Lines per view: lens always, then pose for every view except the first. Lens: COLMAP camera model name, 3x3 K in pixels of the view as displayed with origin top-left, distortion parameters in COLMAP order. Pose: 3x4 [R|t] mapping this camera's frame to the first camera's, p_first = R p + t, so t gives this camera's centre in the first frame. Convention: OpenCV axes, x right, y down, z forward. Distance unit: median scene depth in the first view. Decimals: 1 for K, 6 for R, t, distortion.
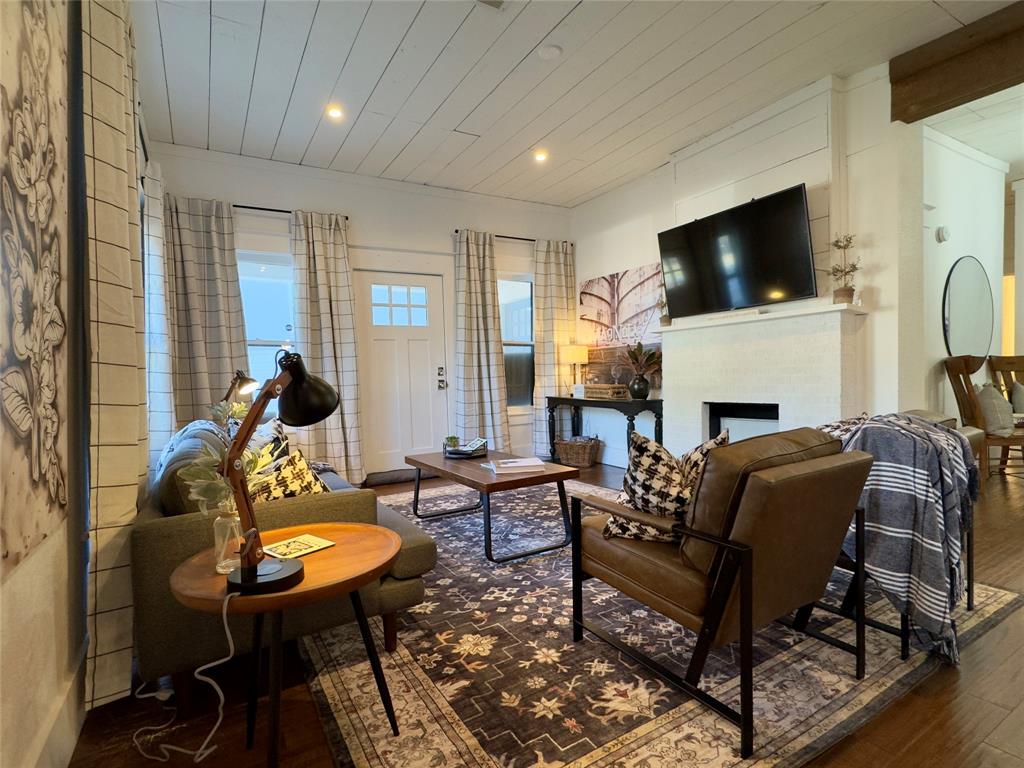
lens RADIAL K [[518.8, 0, 507.5], [0, 518.8, 381.5], [0, 0, 1]] dist [0.001052, 0.001363]
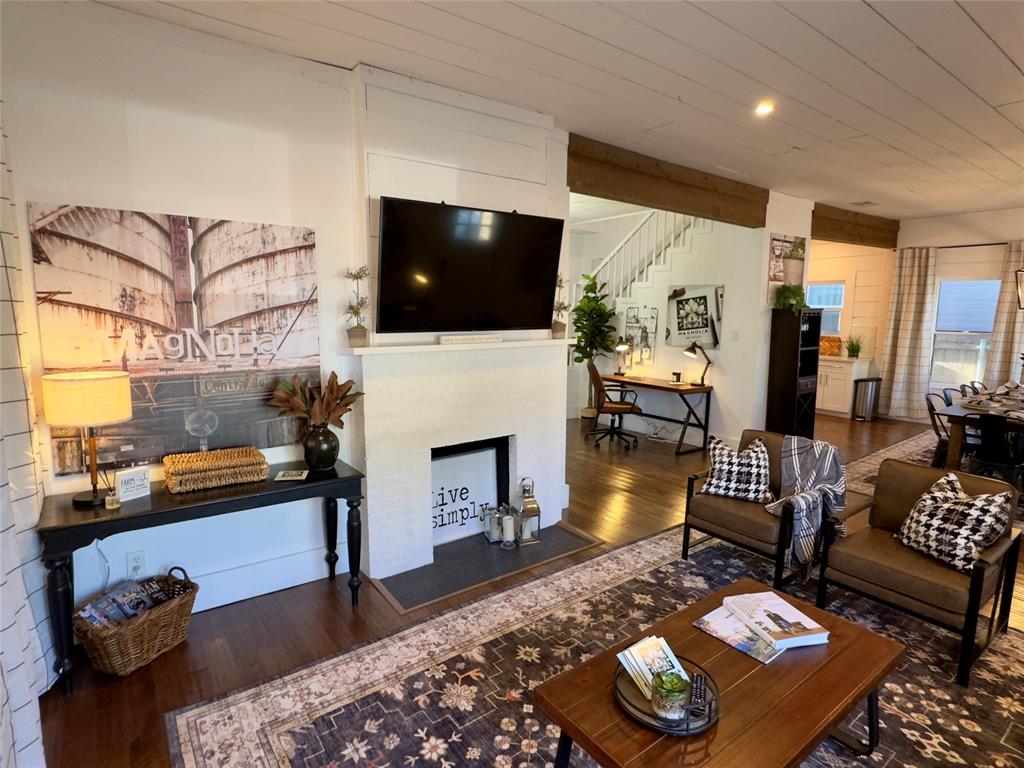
lens RADIAL K [[542.8, 0, 509.0], [0, 542.8, 378.3], [0, 0, 1]] dist [0.000565, -0.000431]
pose [[-0.102647, -0.101554, 0.989520, -0.347487], [0.003004, 0.994739, 0.102401, -0.122061], [-0.994713, 0.013484, -0.101801, 0.824958]]
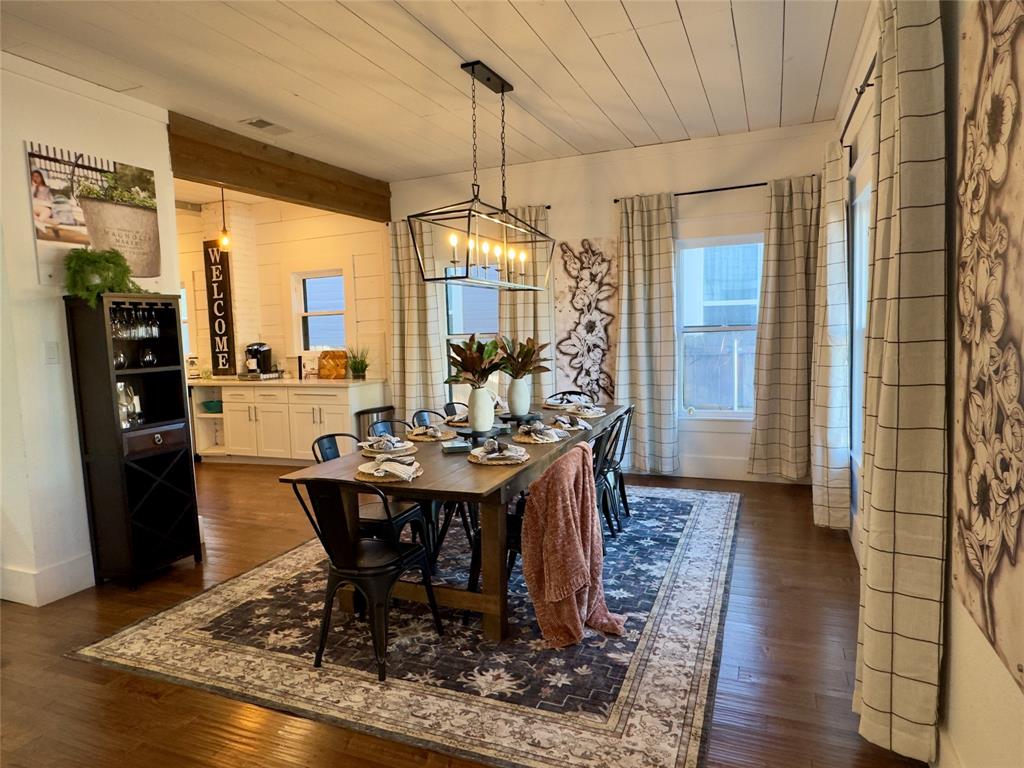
lens RADIAL K [[635.2, 0, 508.9], [0, 635.2, 384.0], [0, 0, 1]] dist [0.004264, -0.001497]
pose [[-0.597101, -0.020732, 0.801898, -0.068294], [0.053726, 0.996388, 0.065766, -0.073968], [-0.800365, 0.082352, -0.593830, 0.157644]]
